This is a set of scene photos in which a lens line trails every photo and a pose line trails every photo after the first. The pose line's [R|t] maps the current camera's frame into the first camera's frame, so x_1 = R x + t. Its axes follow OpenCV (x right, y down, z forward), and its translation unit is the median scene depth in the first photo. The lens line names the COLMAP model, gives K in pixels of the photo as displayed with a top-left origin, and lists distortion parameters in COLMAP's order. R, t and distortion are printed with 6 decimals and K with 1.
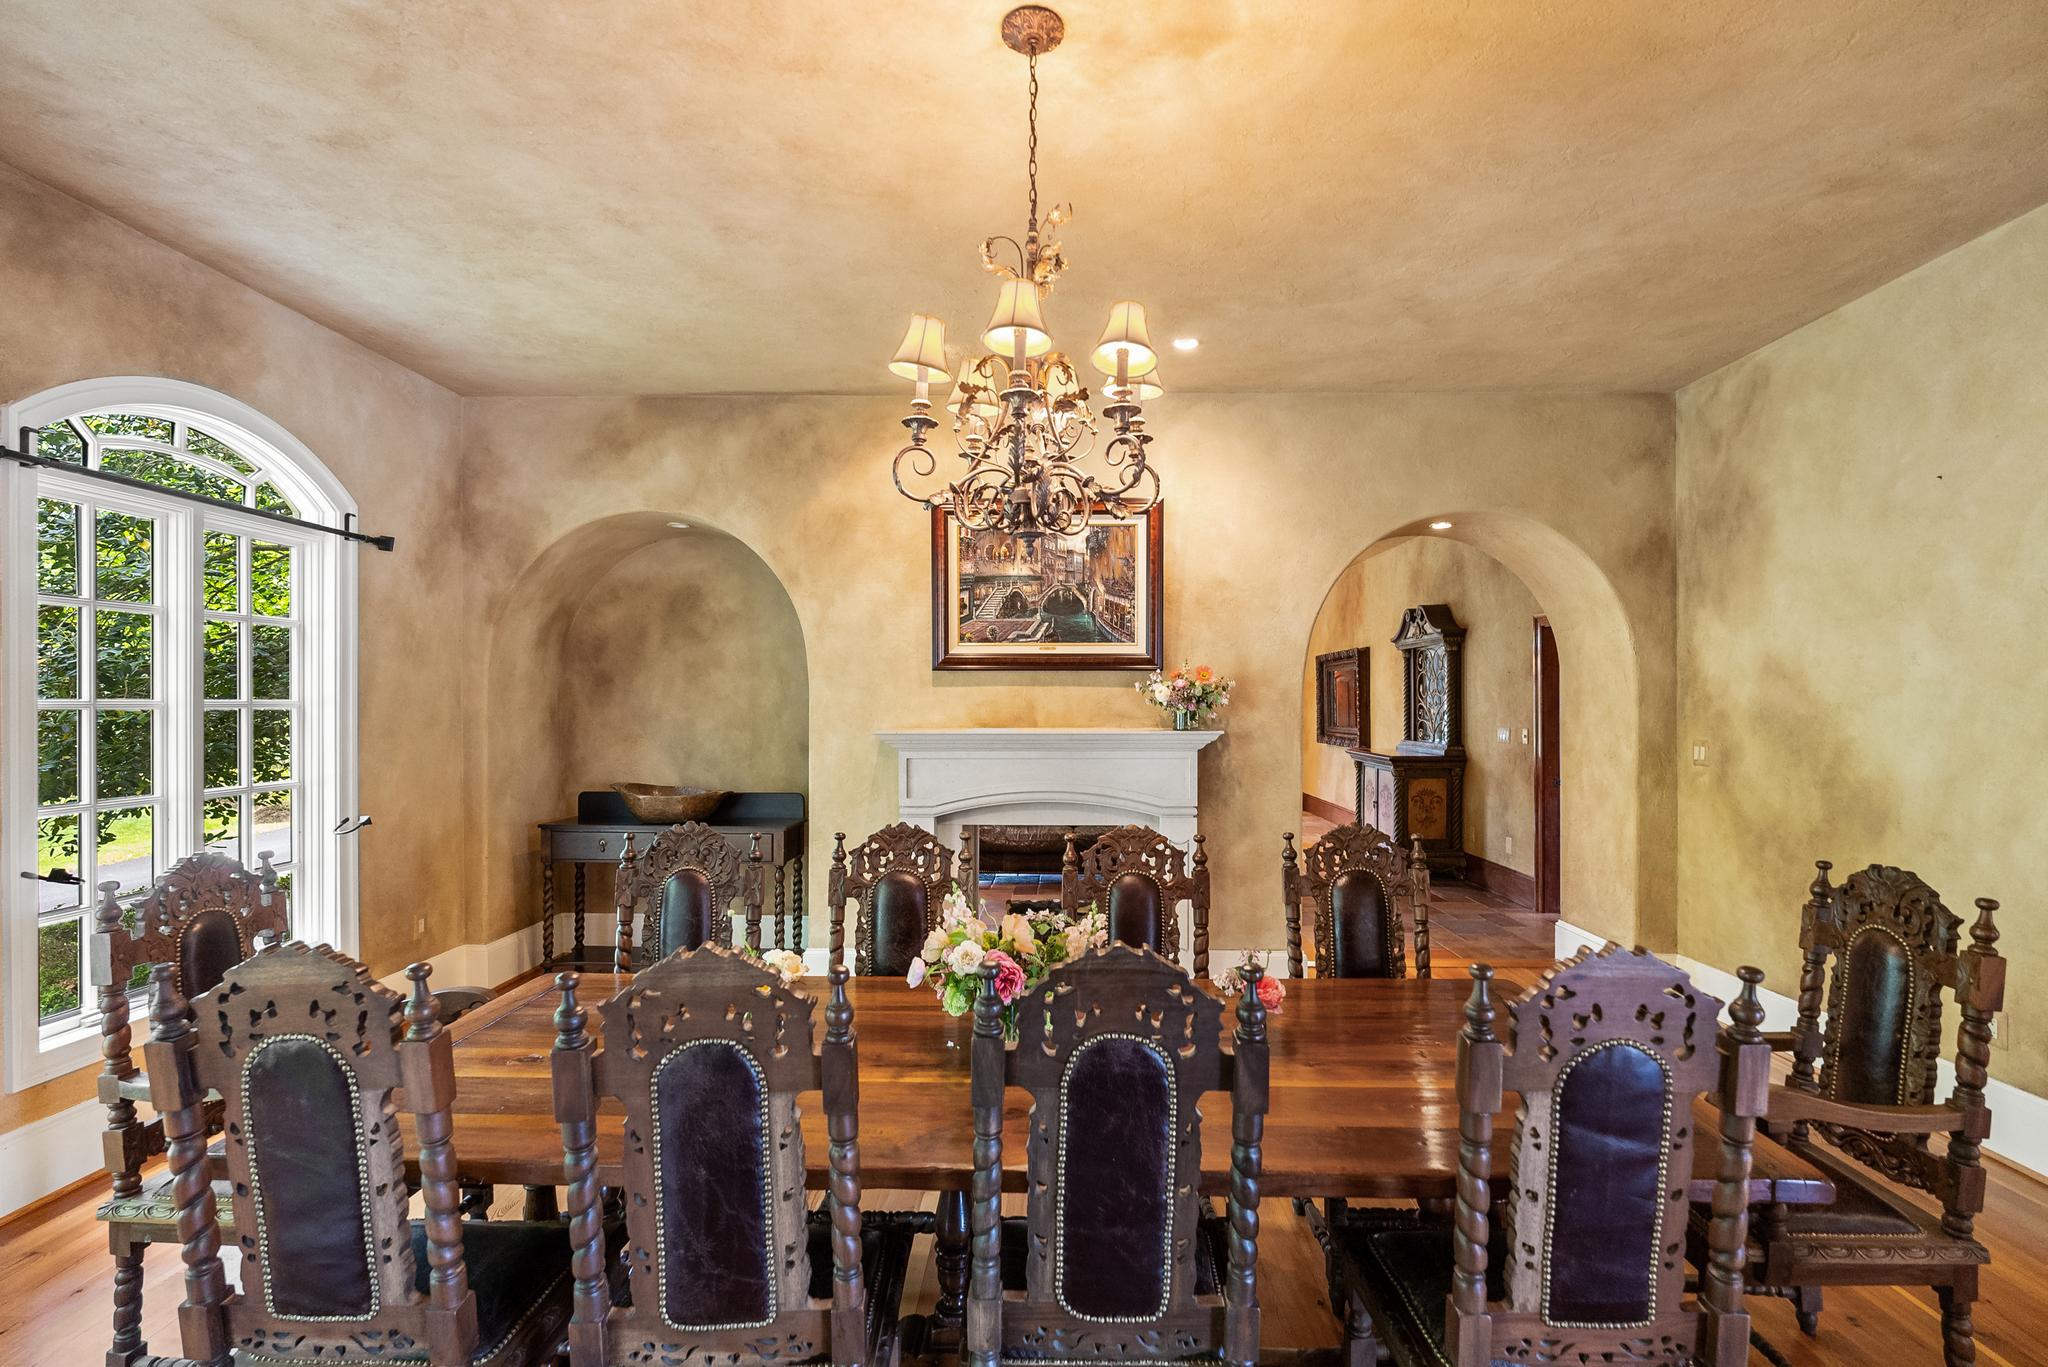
lens RADIAL K [[938.3, 0, 1018.7], [0, 938.3, 692.4], [0, 0, 1]] dist [-0.000792, -0.000048]
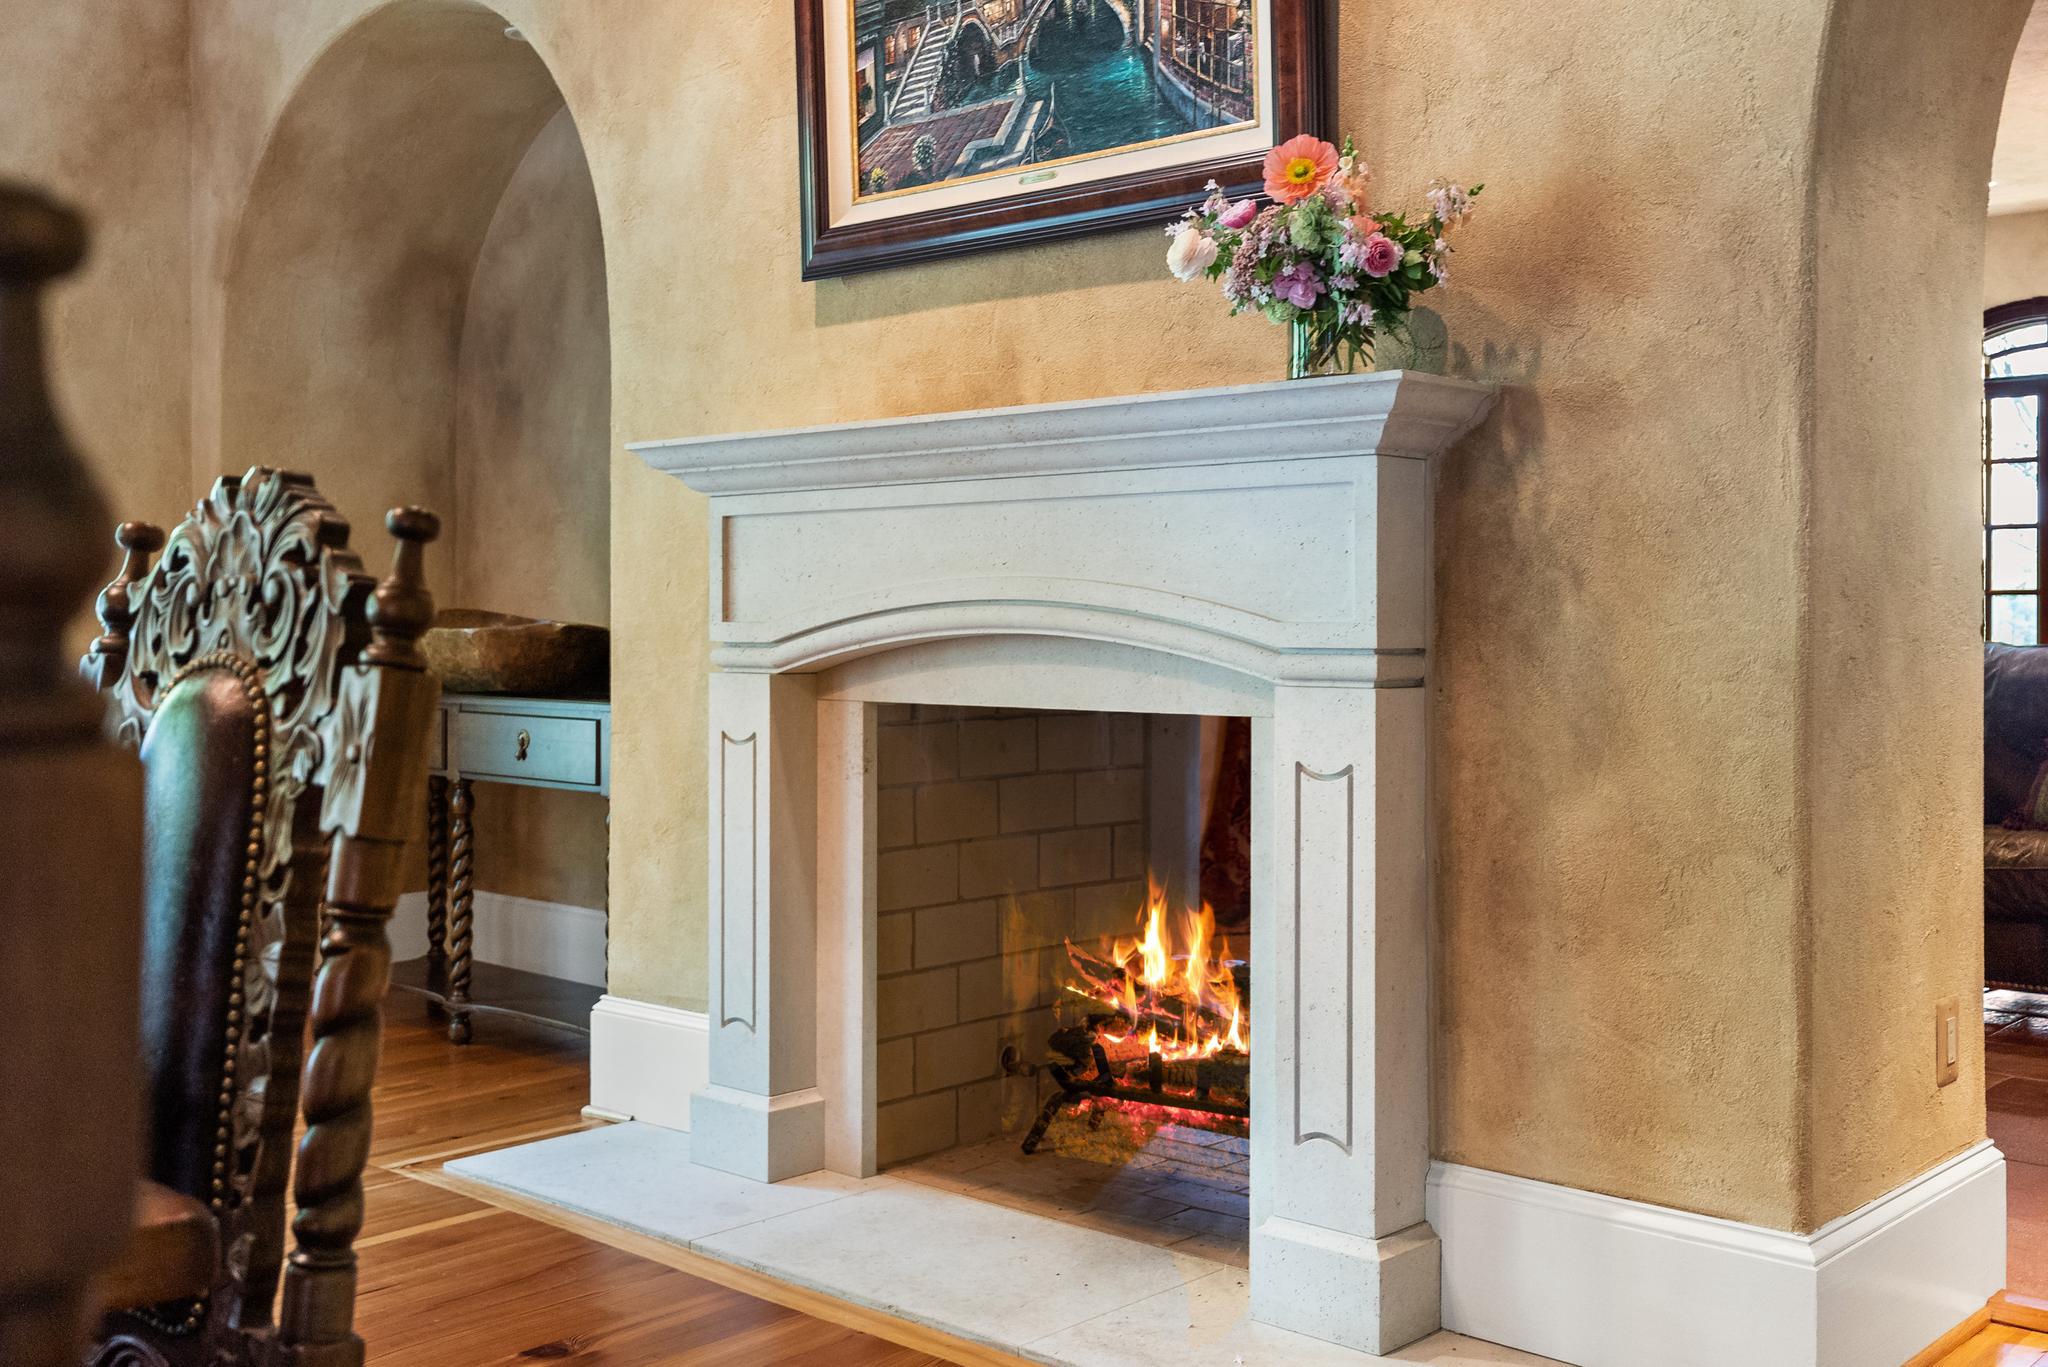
lens RADIAL K [[2071.5, 0, 1009.5], [0, 2071.5, 611.9], [0, 0, 1]] dist [0.022748, 0.000000]
pose [[0.756736, -0.001110, -0.653719, 0.502330], [0.005353, 0.999976, 0.004500, 0.103395], [0.653698, -0.006905, 0.756724, 0.434678]]
